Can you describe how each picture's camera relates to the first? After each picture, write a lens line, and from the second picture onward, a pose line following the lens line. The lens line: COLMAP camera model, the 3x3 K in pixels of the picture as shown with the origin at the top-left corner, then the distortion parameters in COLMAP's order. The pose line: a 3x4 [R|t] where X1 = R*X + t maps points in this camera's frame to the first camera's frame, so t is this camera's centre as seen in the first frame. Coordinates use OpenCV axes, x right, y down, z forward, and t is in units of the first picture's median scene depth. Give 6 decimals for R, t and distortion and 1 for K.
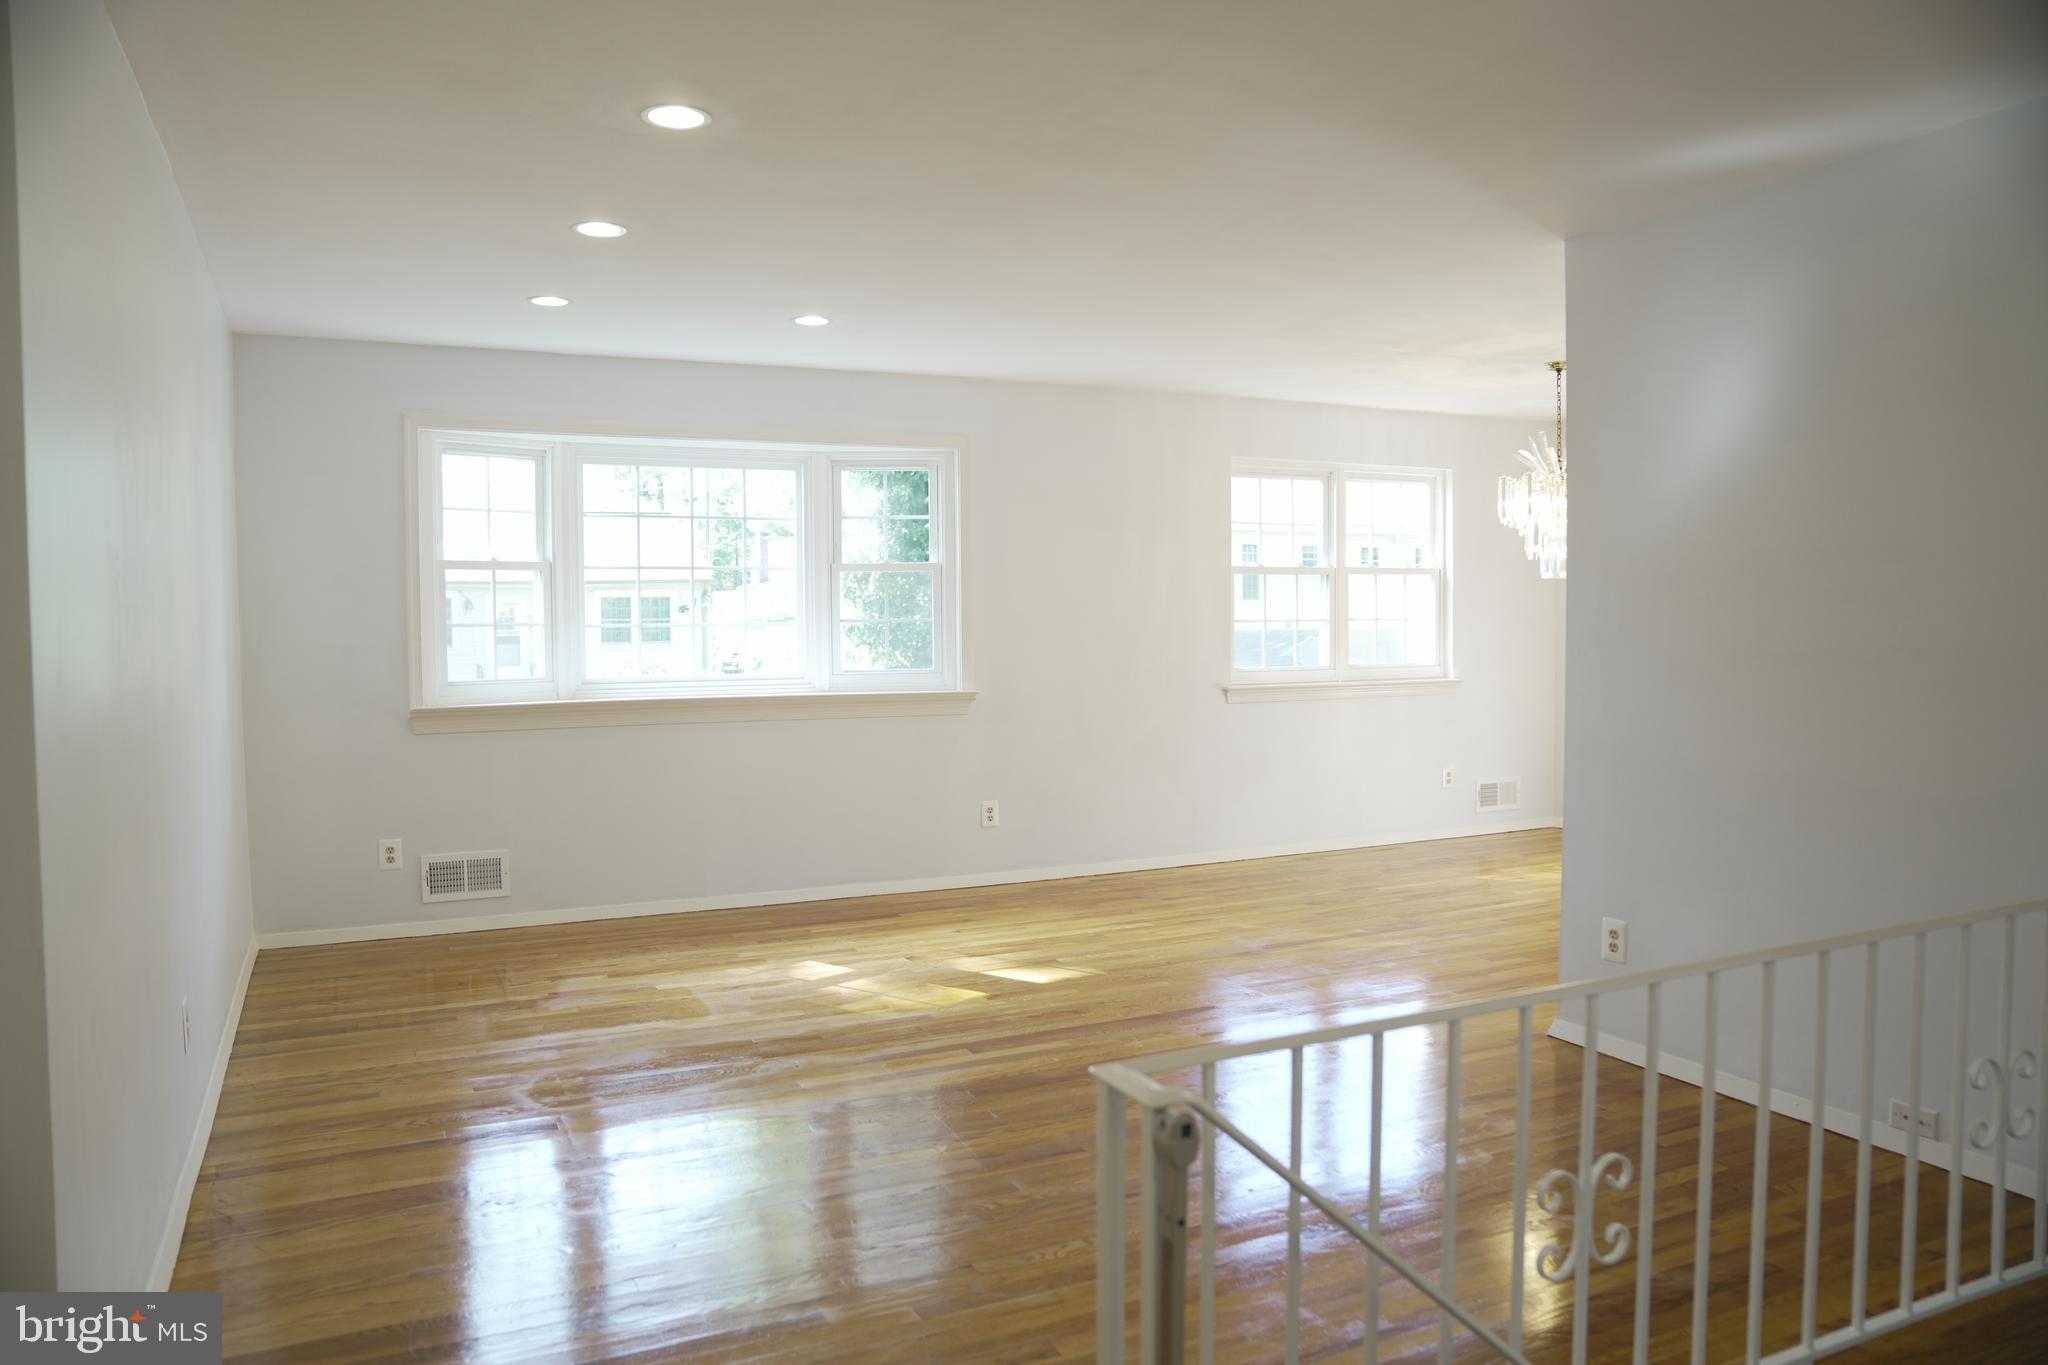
lens RADIAL K [[1419.4, 0, 1029.9], [0, 1419.4, 676.4], [0, 0, 1]] dist [-0.125819, 0.097607]
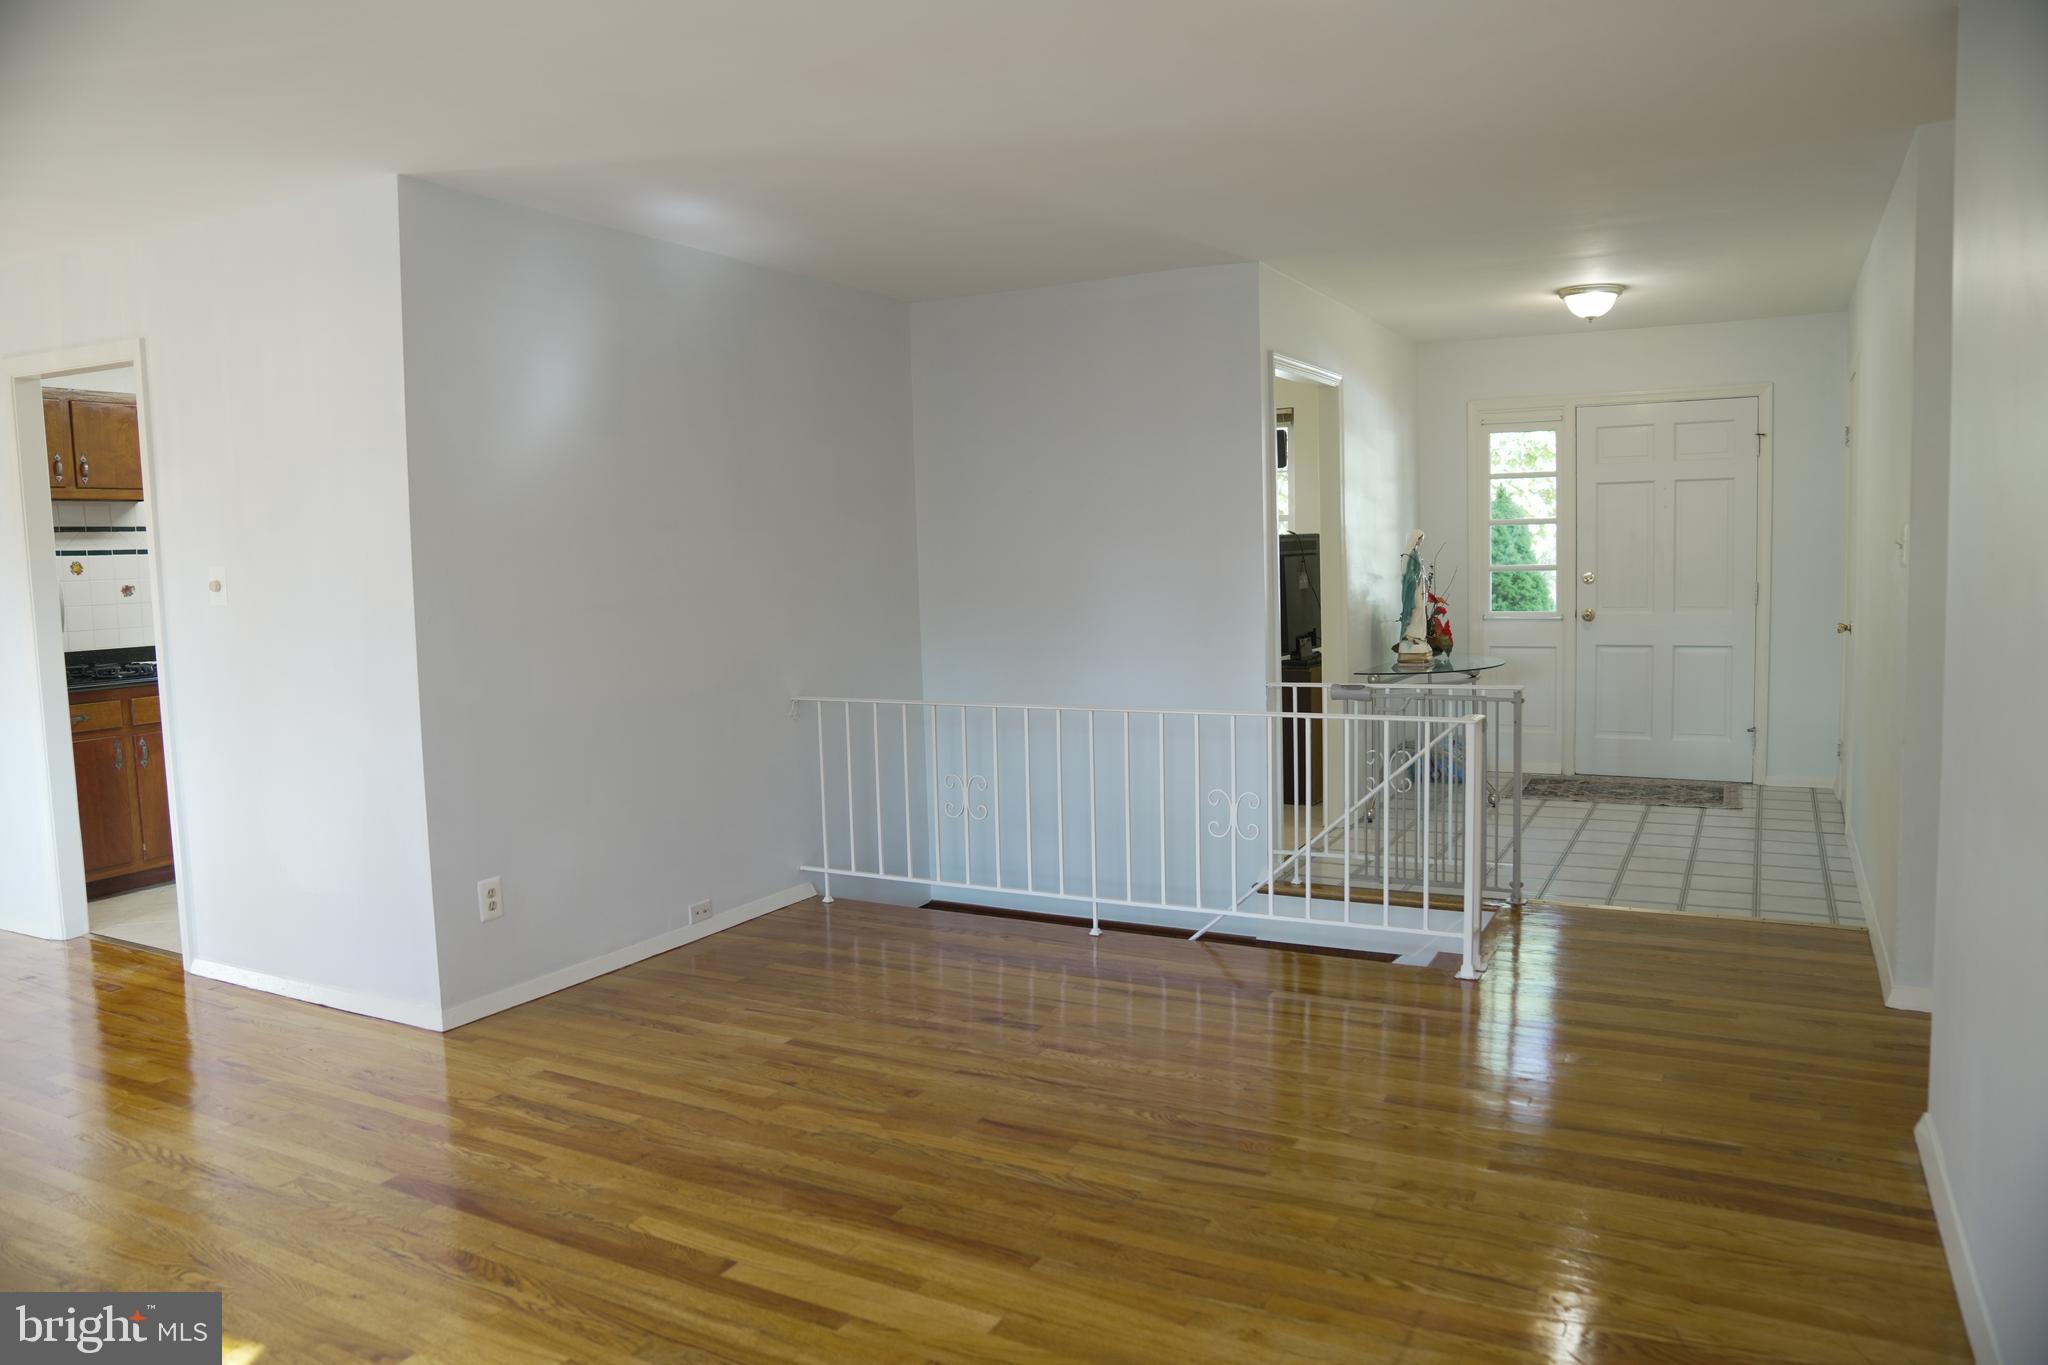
lens RADIAL K [[1414.1, 0, 1024.0], [0, 1414.1, 682.5], [0, 0, 1]] dist [-0.130917, 0.102817]
pose [[-0.586579, -0.047751, 0.808483, -0.624103], [0.070100, 0.991520, 0.109422, -0.051292], [-0.806852, 0.120860, -0.578258, 1.258329]]
